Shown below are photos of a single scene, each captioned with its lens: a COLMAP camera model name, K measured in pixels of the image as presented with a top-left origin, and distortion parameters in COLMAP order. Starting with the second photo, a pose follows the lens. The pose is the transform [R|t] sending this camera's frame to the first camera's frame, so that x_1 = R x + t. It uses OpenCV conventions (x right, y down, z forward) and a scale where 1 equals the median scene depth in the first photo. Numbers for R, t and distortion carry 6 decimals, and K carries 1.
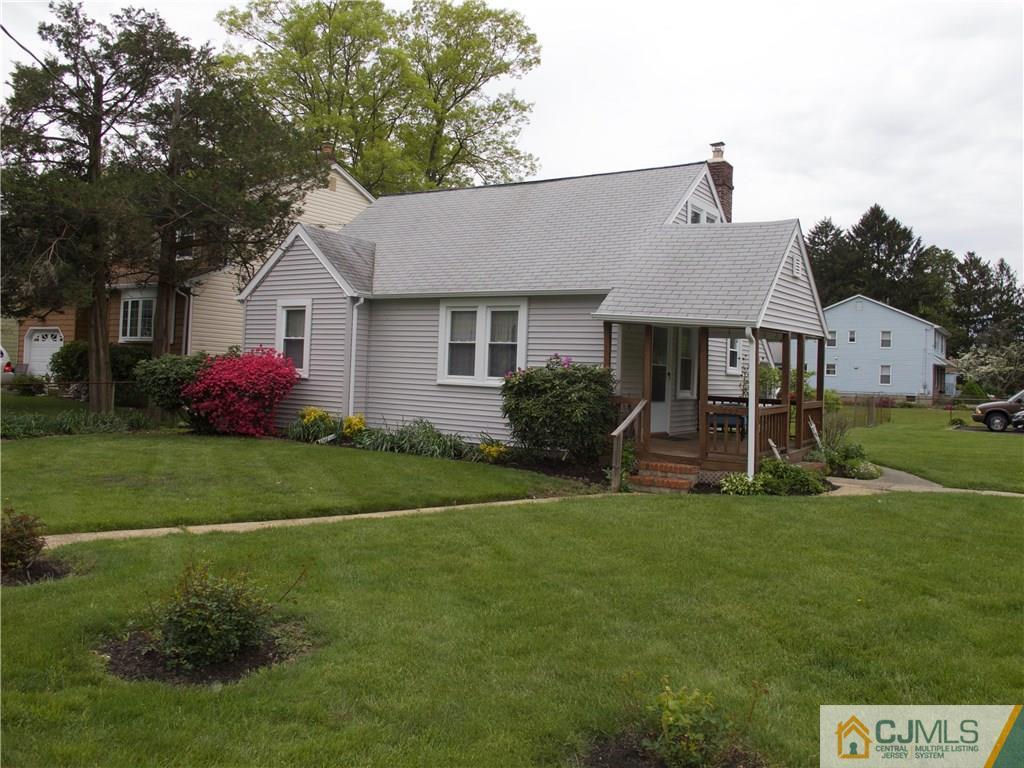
lens RADIAL K [[863.9, 0, 516.9], [0, 863.9, 355.5], [0, 0, 1]] dist [-0.139358, 0.110391]
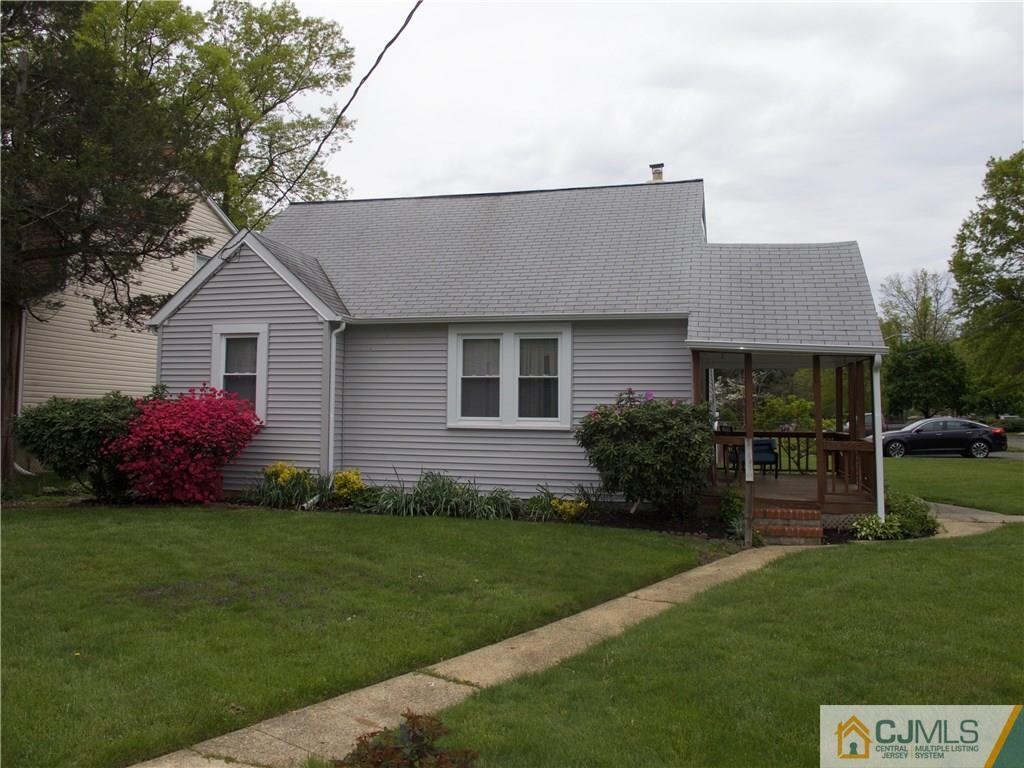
lens RADIAL K [[863.9, 0, 516.9], [0, 863.9, 355.5], [0, 0, 1]] dist [-0.139358, 0.110391]
pose [[0.949156, -0.005567, 0.314757, -0.273821], [0.018290, 0.999130, -0.037480, -0.003764], [-0.314274, 0.041331, 0.948432, 0.189273]]
